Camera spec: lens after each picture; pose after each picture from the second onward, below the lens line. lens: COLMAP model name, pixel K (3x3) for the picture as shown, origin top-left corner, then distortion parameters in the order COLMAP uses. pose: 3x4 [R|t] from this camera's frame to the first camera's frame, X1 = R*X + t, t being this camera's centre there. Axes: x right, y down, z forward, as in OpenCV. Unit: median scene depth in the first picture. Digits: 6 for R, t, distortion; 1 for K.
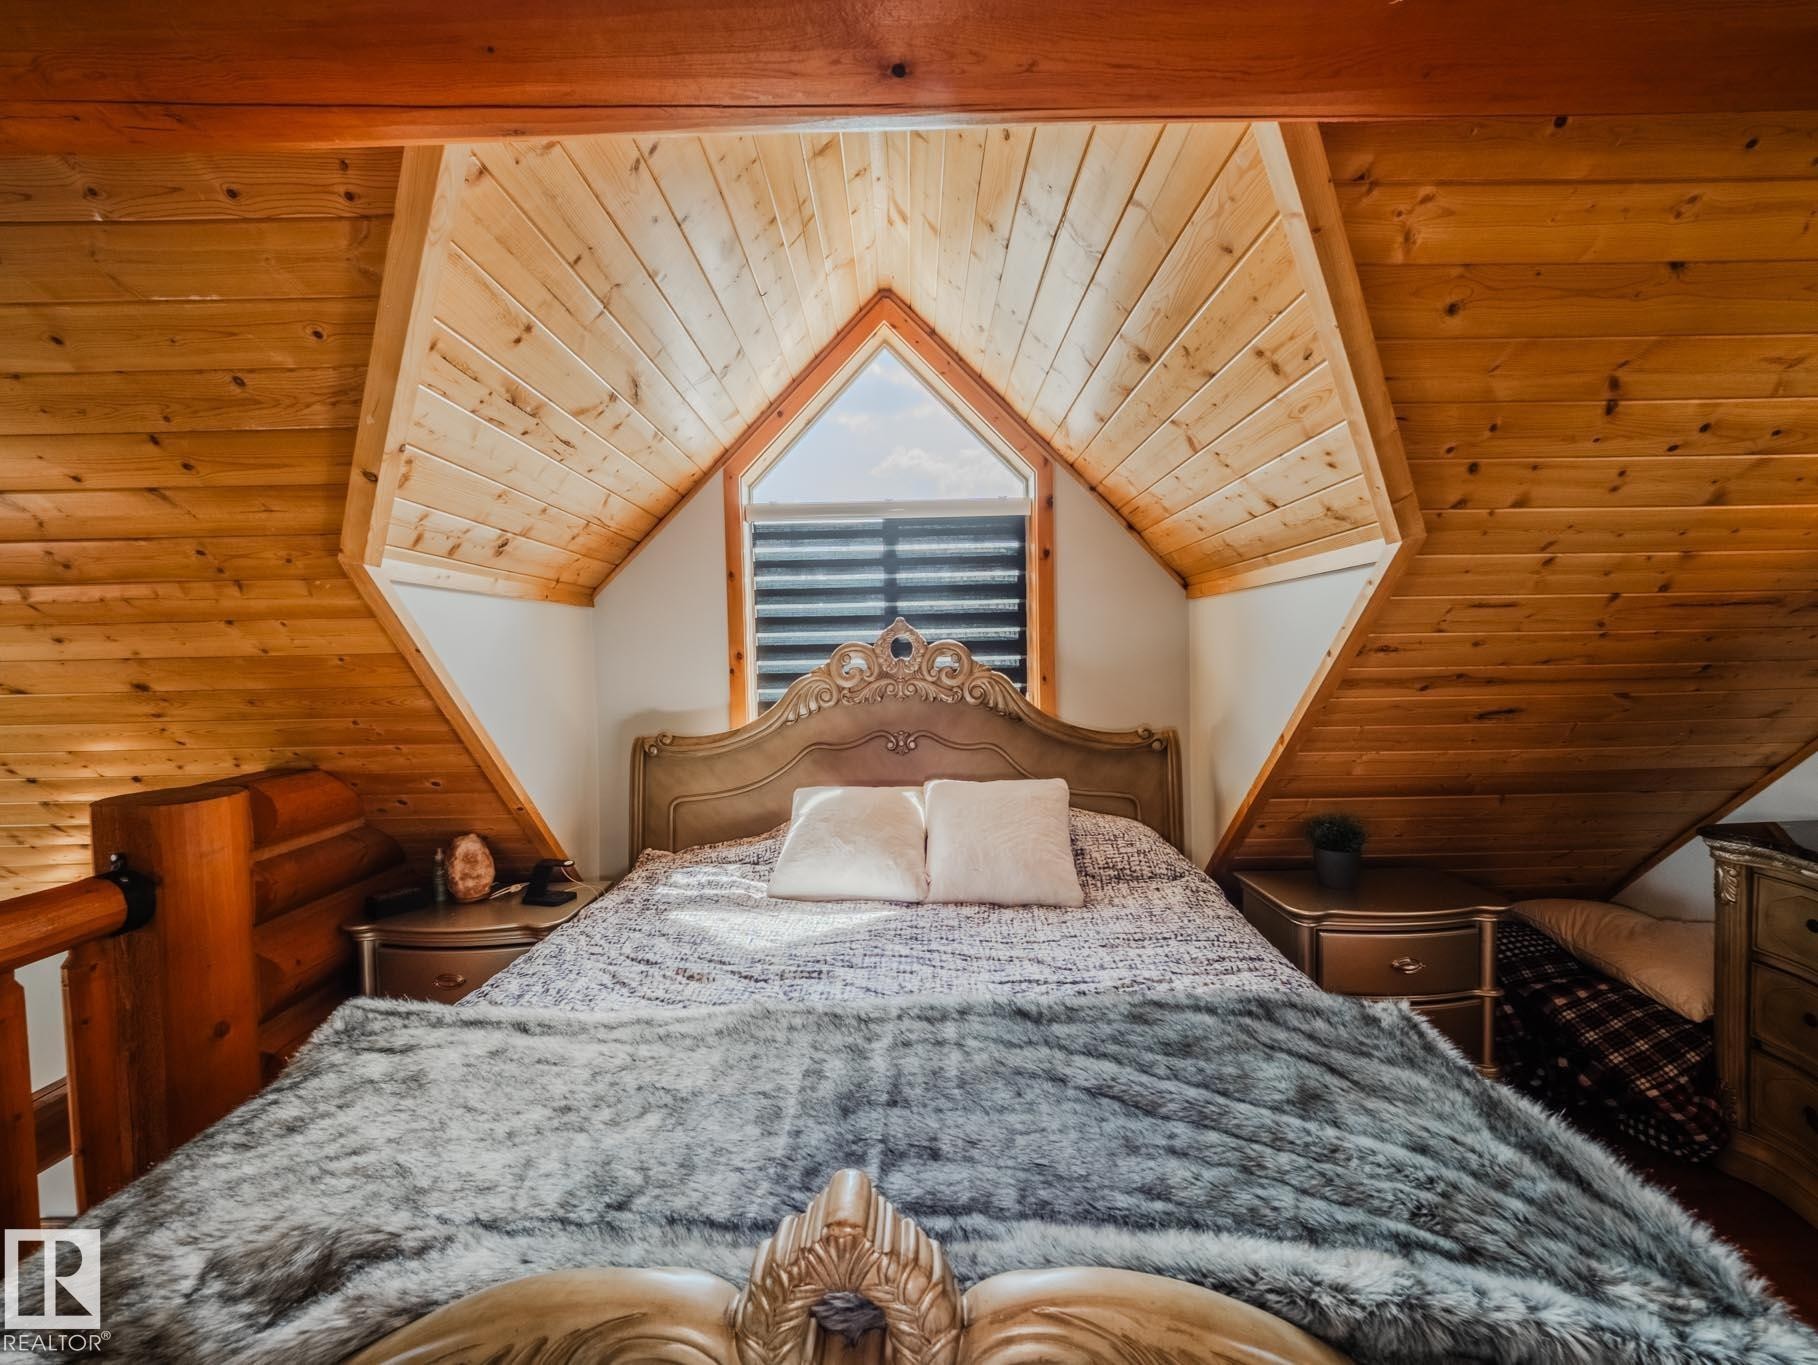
lens RADIAL K [[754.8, 0, 903.6], [0, 754.8, 683.0], [0, 0, 1]] dist [0.007548, -0.010018]
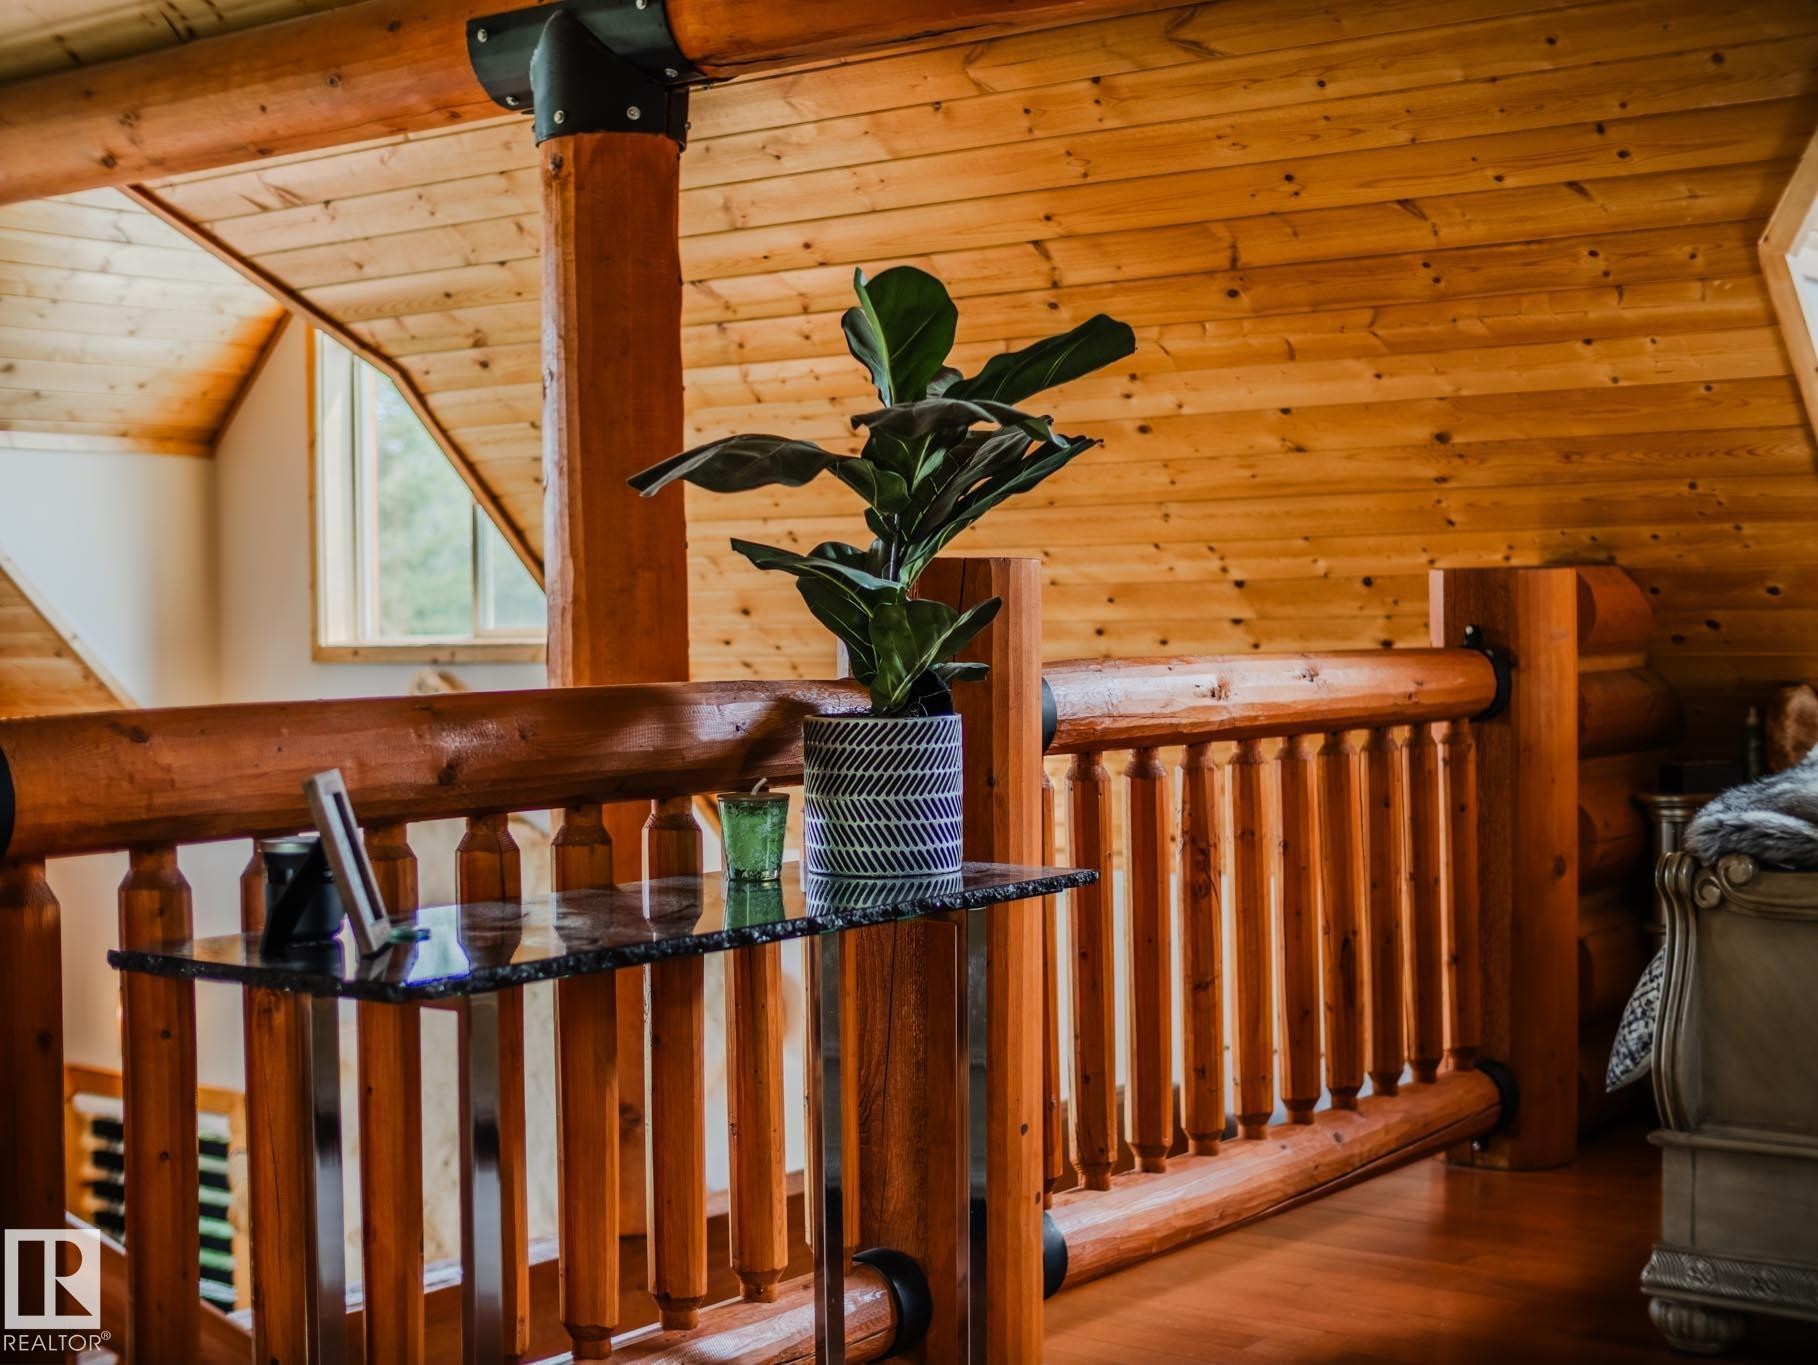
lens RADIAL K [[2749.9, 0, 874.9], [0, 2749.9, 686.6], [0, 0, 1]] dist [-0.117410, 0.228736]
pose [[0.801083, 0.018670, -0.598262, 0.209633], [-0.017919, 0.999813, 0.007208, 0.265474], [0.598285, 0.004946, 0.801268, -1.680015]]
